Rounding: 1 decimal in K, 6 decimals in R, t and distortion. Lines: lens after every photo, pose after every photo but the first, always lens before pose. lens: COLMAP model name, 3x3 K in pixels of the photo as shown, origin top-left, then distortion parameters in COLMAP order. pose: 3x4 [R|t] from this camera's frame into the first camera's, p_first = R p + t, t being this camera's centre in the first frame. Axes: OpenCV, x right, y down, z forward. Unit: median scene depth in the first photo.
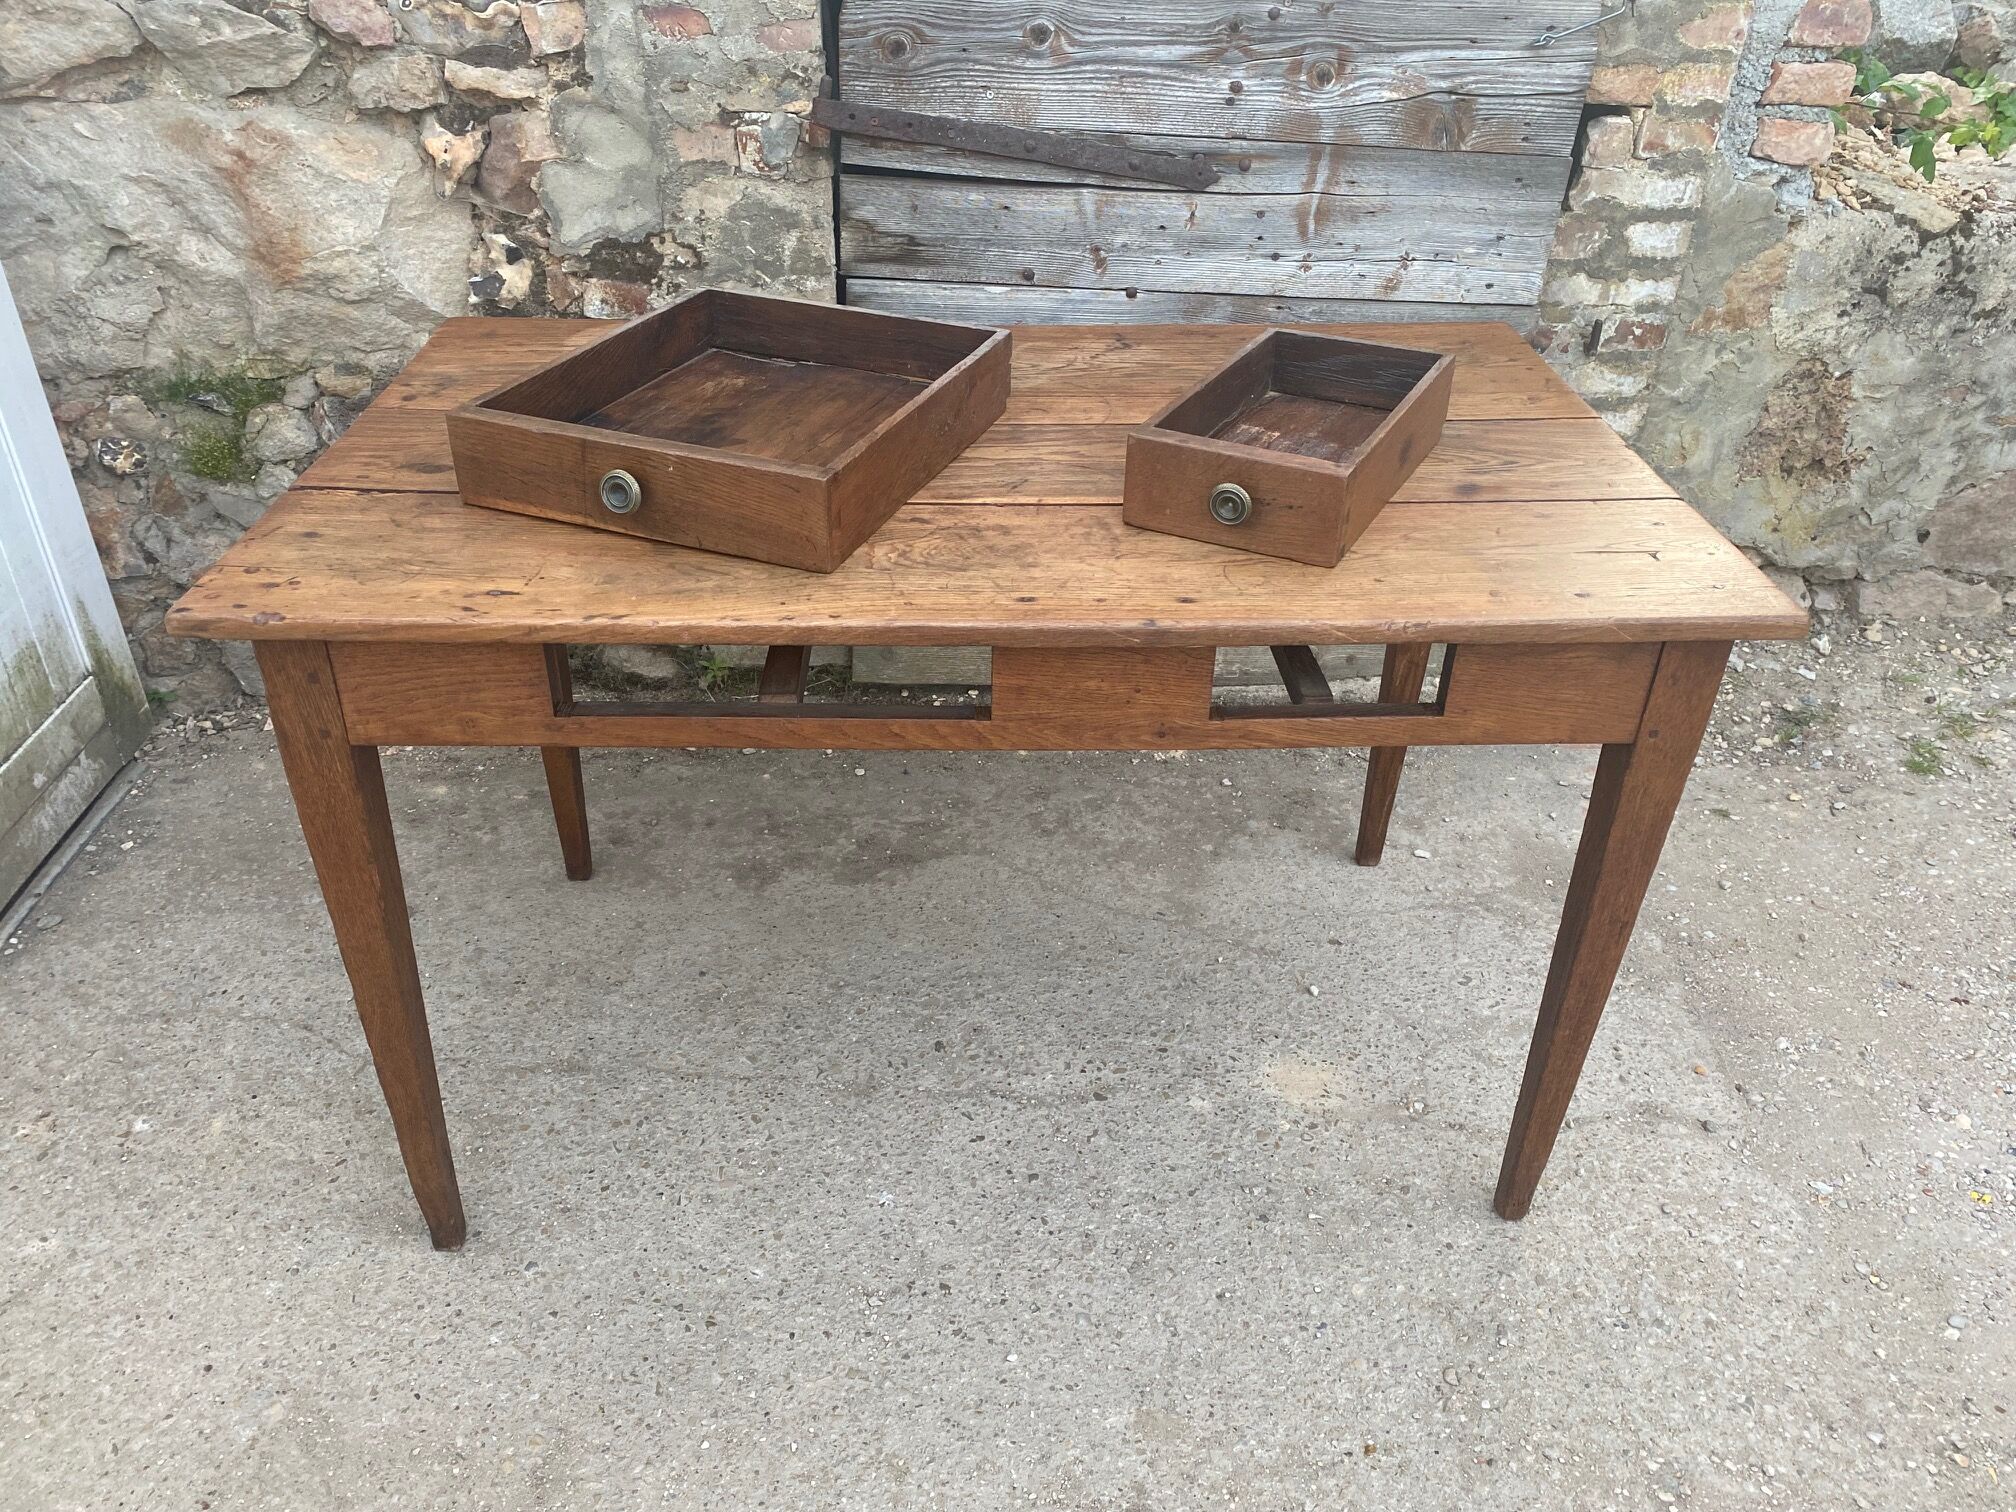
lens RADIAL K [[1536.6, 0, 1013.0], [0, 1536.6, 764.1], [0, 0, 1]] dist [0.009475, -0.005170]
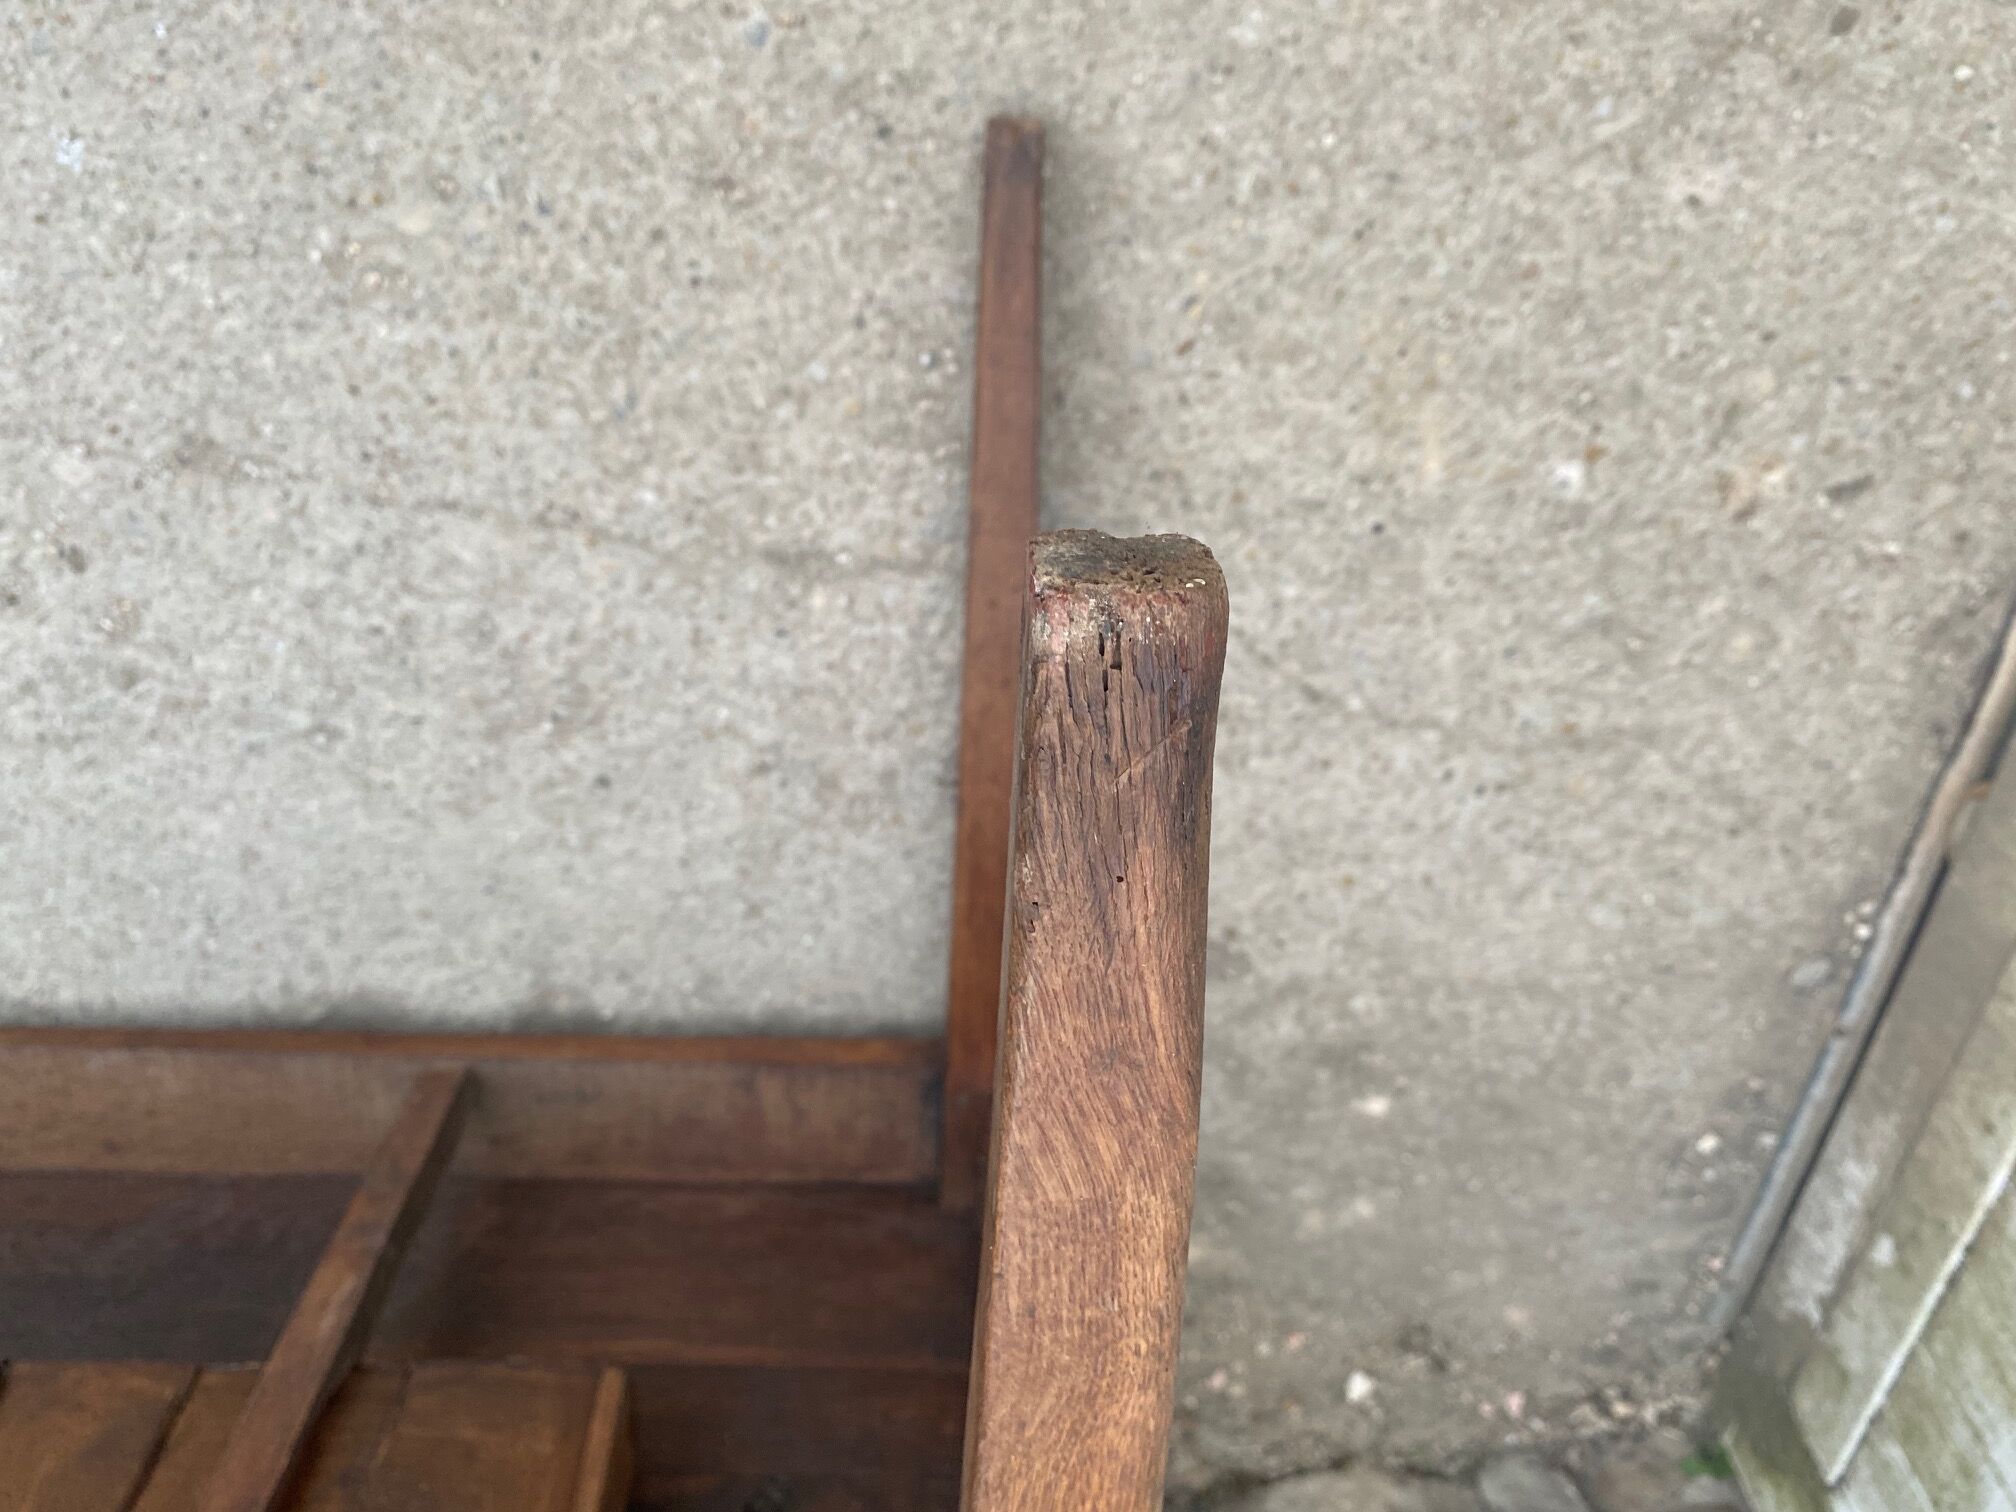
lens RADIAL K [[1536.6, 0, 1037.5], [0, 1536.6, 761.9], [0, 0, 1]] dist [0.009475, -0.005170]
pose [[-0.992904, -0.070188, -0.095999, -0.278547], [0.020715, -0.896990, 0.441566, -0.078165], [-0.117102, 0.436444, 0.892078, 0.484515]]
